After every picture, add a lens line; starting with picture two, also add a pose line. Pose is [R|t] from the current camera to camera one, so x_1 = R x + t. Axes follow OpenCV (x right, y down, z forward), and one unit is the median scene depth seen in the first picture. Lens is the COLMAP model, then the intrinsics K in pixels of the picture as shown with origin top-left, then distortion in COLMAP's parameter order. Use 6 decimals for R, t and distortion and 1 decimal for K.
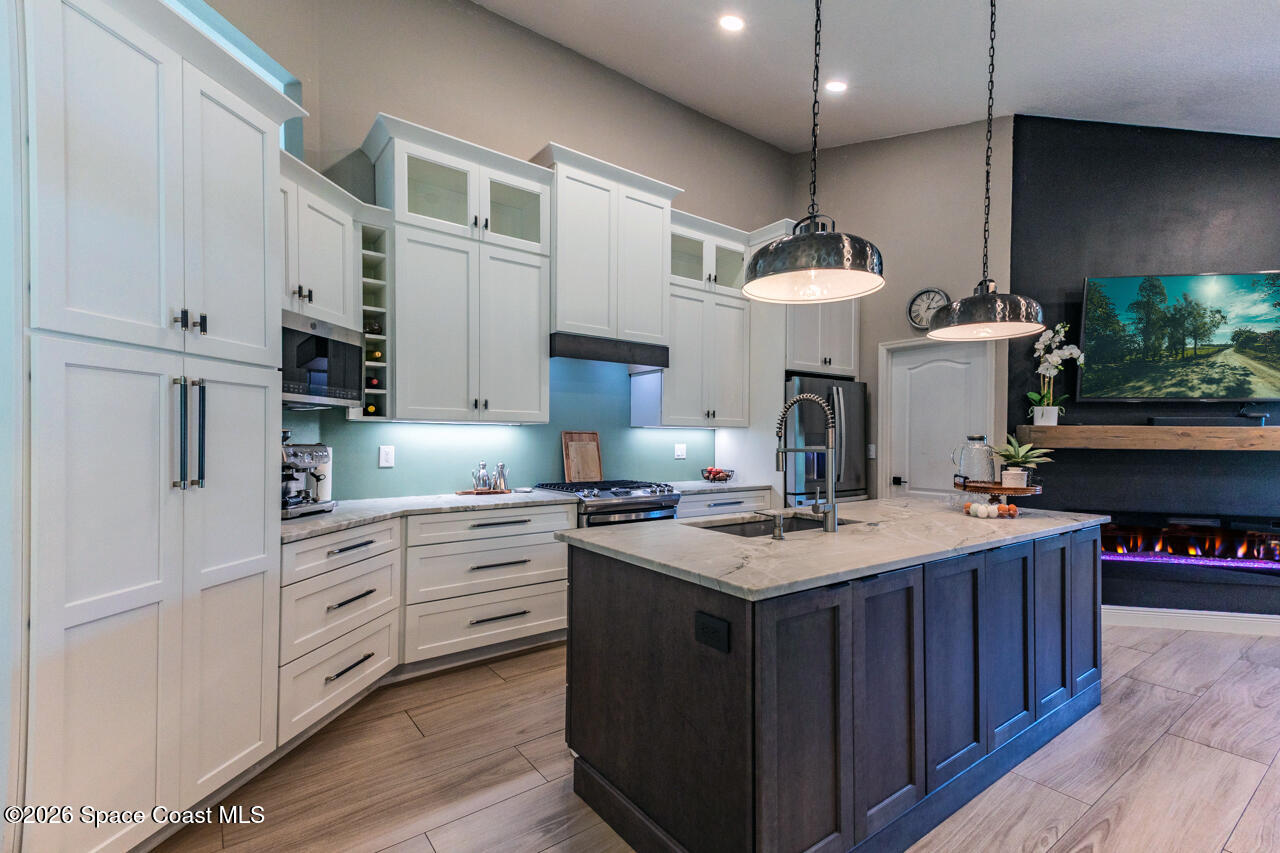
lens RADIAL K [[583.3, 0, 640.4], [0, 583.3, 395.2], [0, 0, 1]] dist [0.092663, 0.000133]
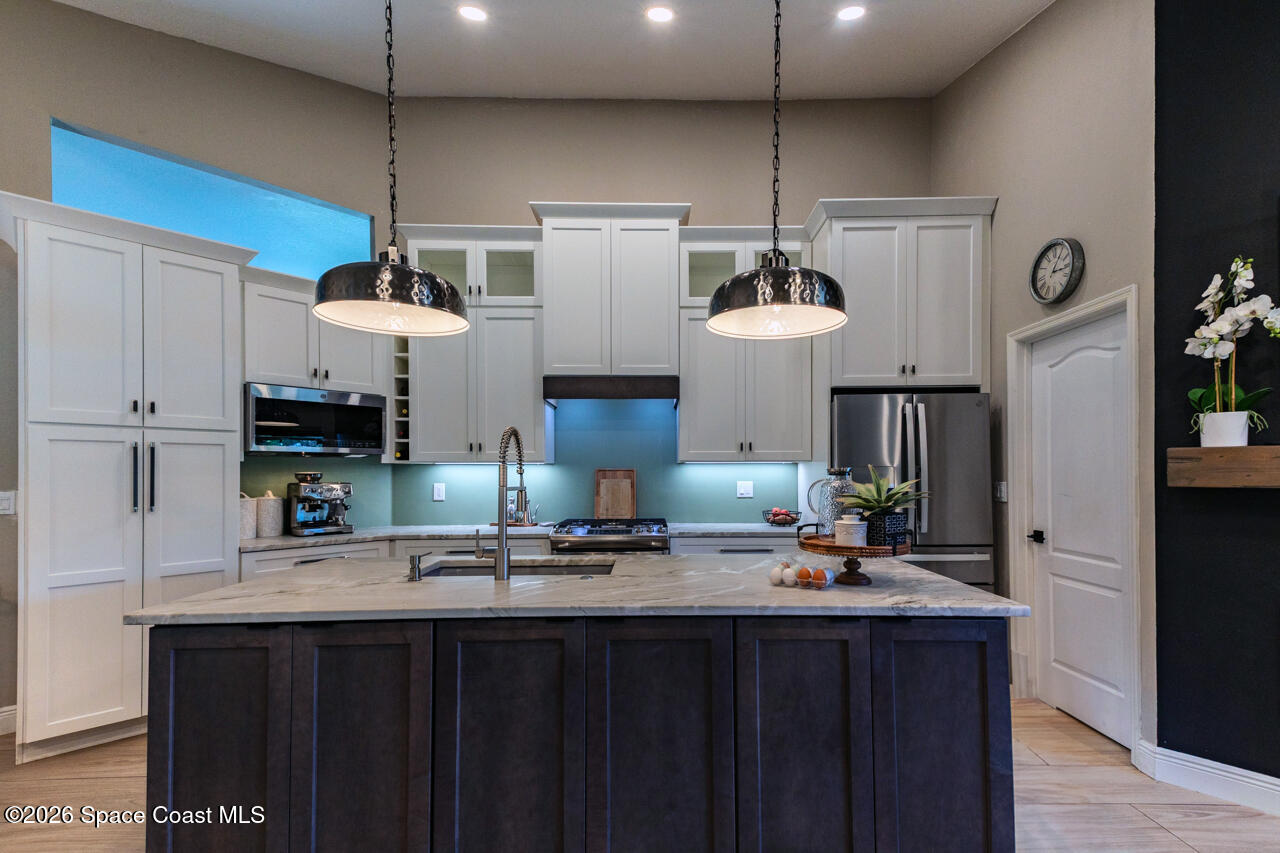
lens RADIAL K [[589.0, 0, 640.0], [0, 589.0, 426.5], [0, 0, 1]] dist [0.073516, -0.000226]
pose [[0.799572, -0.057583, -0.597803, 0.590842], [0.052805, 0.998278, -0.025532, 0.018449], [0.598244, -0.011152, 0.801236, 0.228509]]
